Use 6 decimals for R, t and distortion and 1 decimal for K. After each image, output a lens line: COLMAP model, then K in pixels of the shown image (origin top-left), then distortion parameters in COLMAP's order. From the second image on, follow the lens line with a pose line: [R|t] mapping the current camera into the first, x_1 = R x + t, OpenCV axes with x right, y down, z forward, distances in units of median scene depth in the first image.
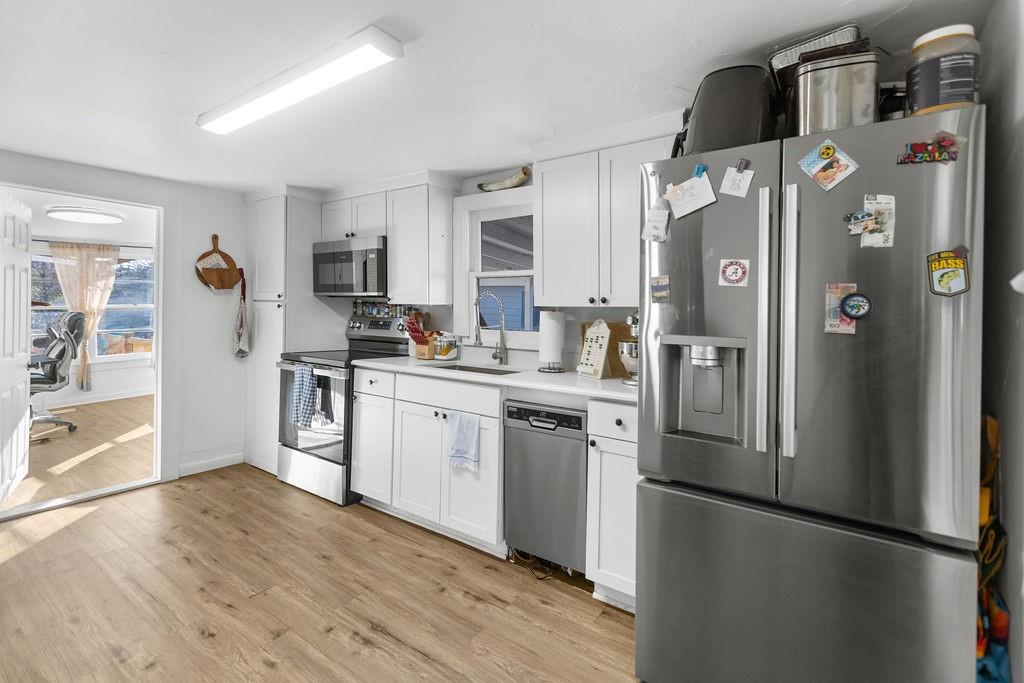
lens RADIAL K [[472.1, 0, 508.9], [0, 472.1, 313.2], [0, 0, 1]] dist [0.000491, 0.000241]
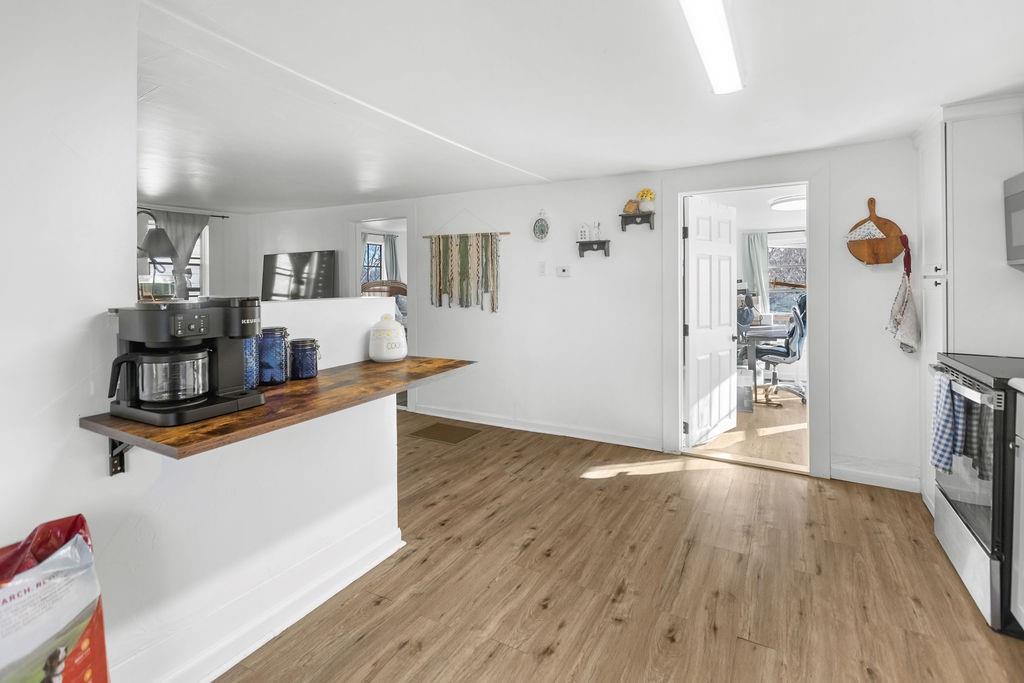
lens RADIAL K [[484.7, 0, 513.2], [0, 484.7, 286.9], [0, 0, 1]] dist [-0.000619, 0.000506]
pose [[0.102591, -0.013750, -0.994629, 0.179824], [-0.003749, 0.999892, -0.014210, 0.002215], [0.994717, 0.005186, 0.102528, 0.357359]]
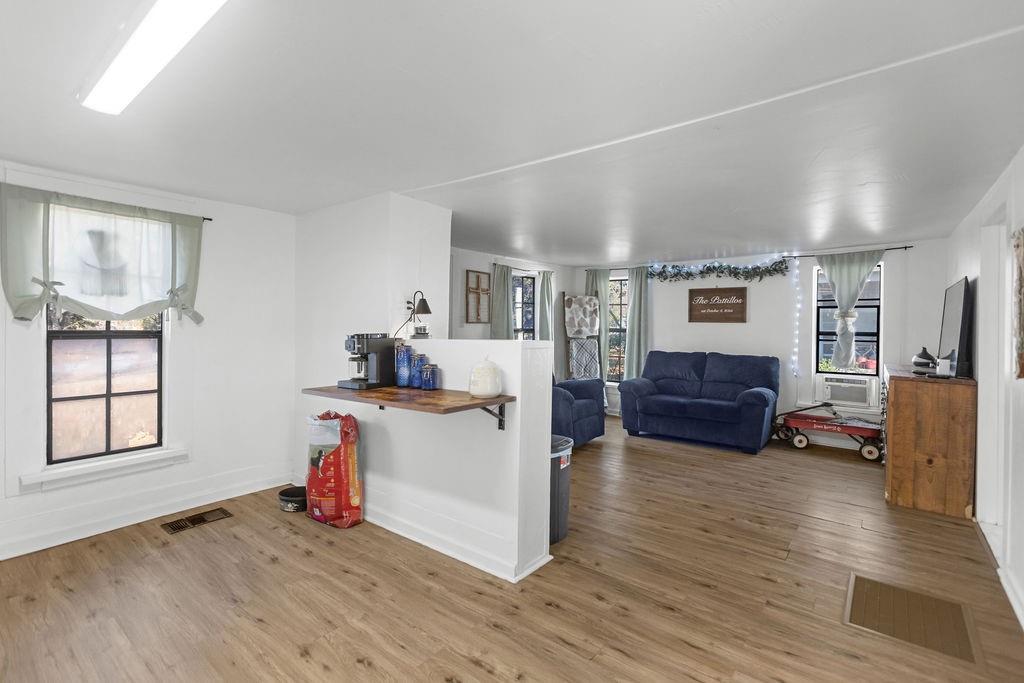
lens RADIAL K [[467.4, 0, 513.5], [0, 467.4, 328.6], [0, 0, 1]] dist [0.002116, -0.000145]
pose [[-0.998343, -0.024468, 0.052089, -0.676214], [-0.023515, 0.999546, 0.018830, -0.027519], [-0.052526, 0.017574, -0.998465, 1.049761]]
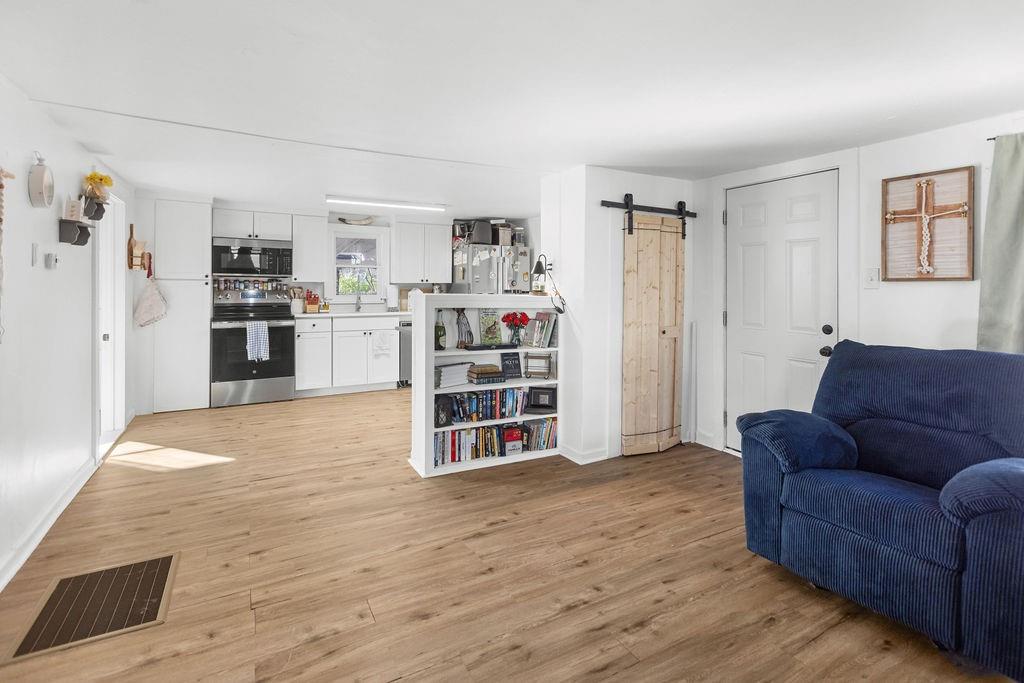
lens RADIAL K [[484.7, 0, 513.2], [0, 484.7, 286.9], [0, 0, 1]] dist [-0.000619, 0.000506]
pose [[0.424869, -0.016599, 0.905103, -1.606024], [0.008283, 0.999861, 0.014449, -0.021702], [-0.905217, 0.001358, 0.424947, -0.474762]]
